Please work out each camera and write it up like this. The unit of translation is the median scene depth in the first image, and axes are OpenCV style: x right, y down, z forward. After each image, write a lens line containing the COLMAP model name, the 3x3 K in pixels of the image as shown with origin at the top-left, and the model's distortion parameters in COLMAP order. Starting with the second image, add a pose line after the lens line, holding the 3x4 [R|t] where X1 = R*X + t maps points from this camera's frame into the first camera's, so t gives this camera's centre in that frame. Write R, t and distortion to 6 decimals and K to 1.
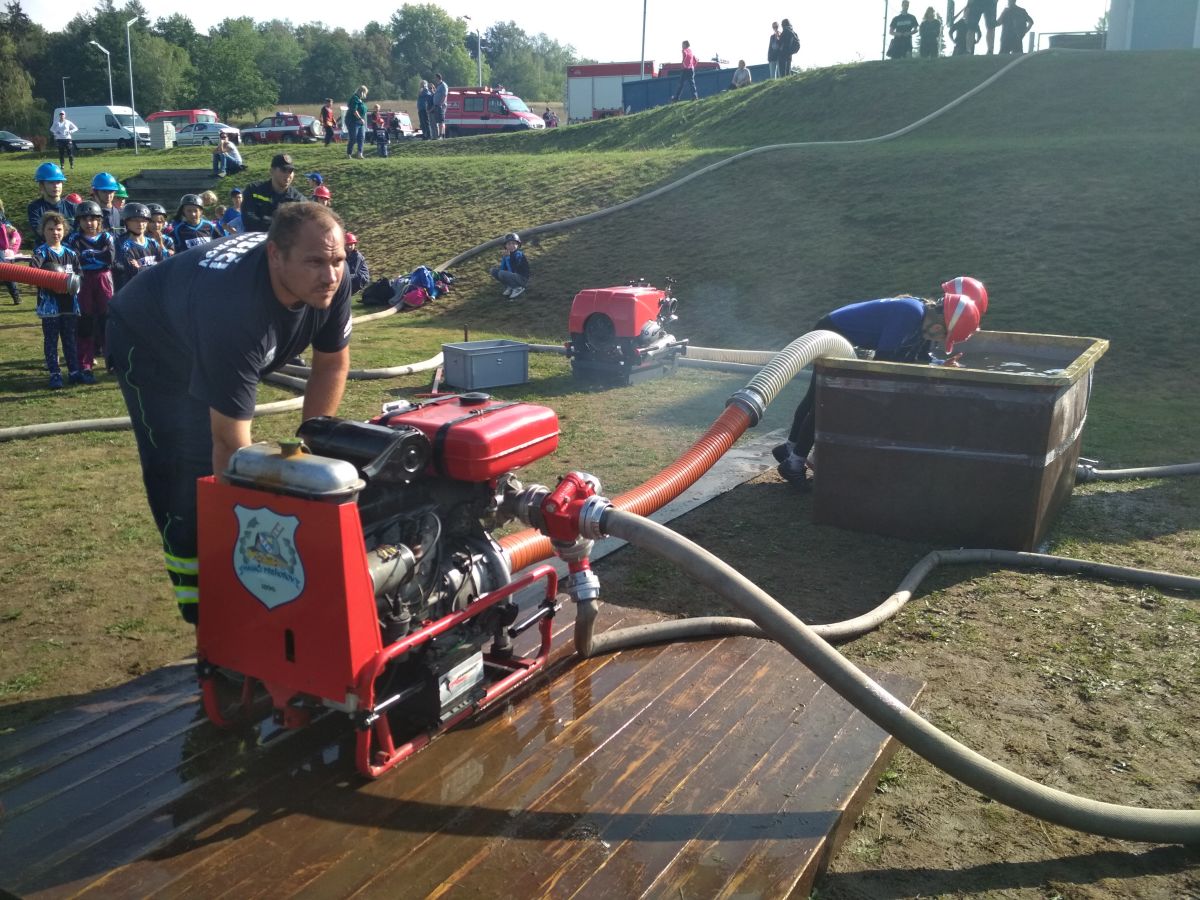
lens RADIAL K [[1097.8, 0, 597.4], [0, 1097.8, 450.6], [0, 0, 1]] dist [-0.018996, 0.000000]
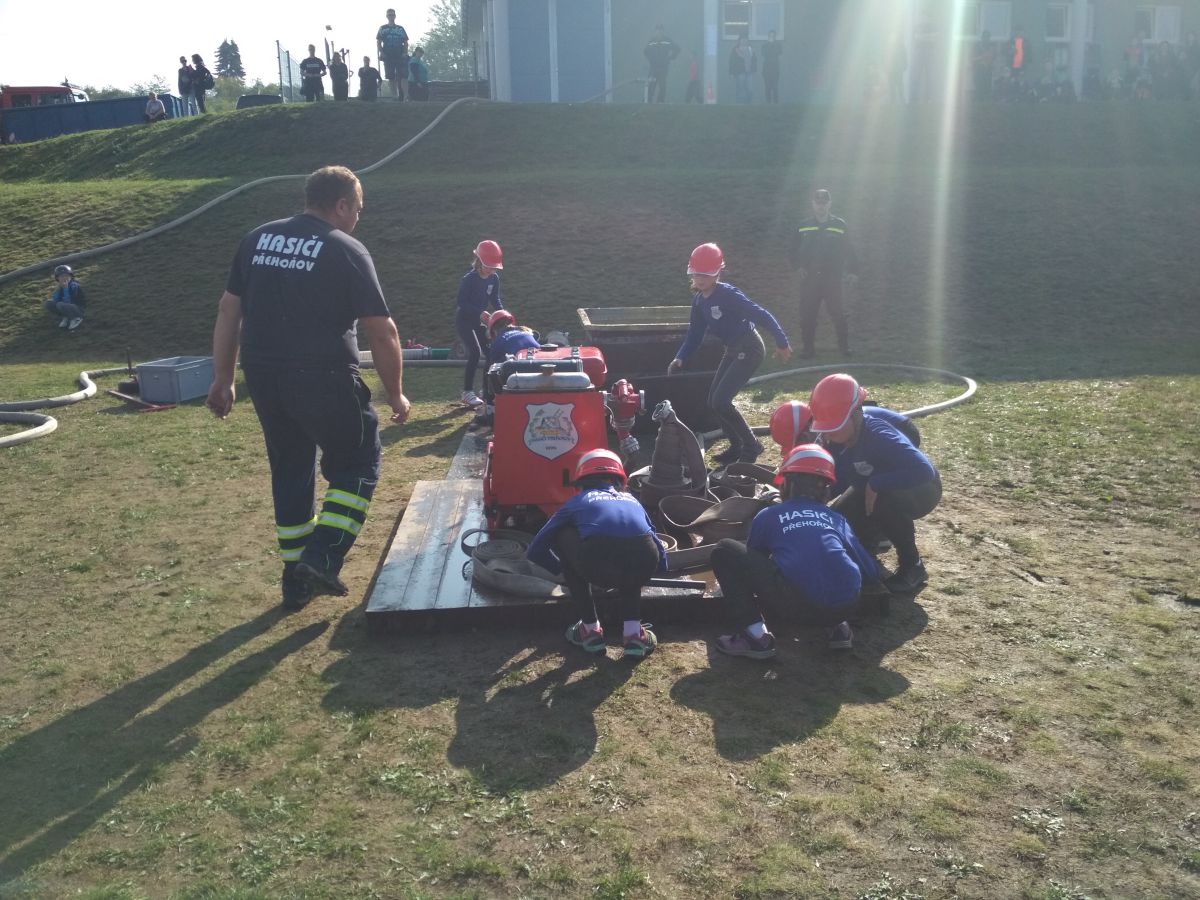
lens RADIAL K [[1097.8, 0, 603.4], [0, 1097.8, 450.2], [0, 0, 1]] dist [-0.018996, 0.000000]
pose [[0.823543, -0.131699, 0.551754, -0.292518], [0.143033, 0.989458, 0.022684, 0.024024], [-0.548924, 0.060238, 0.833699, -0.130440]]
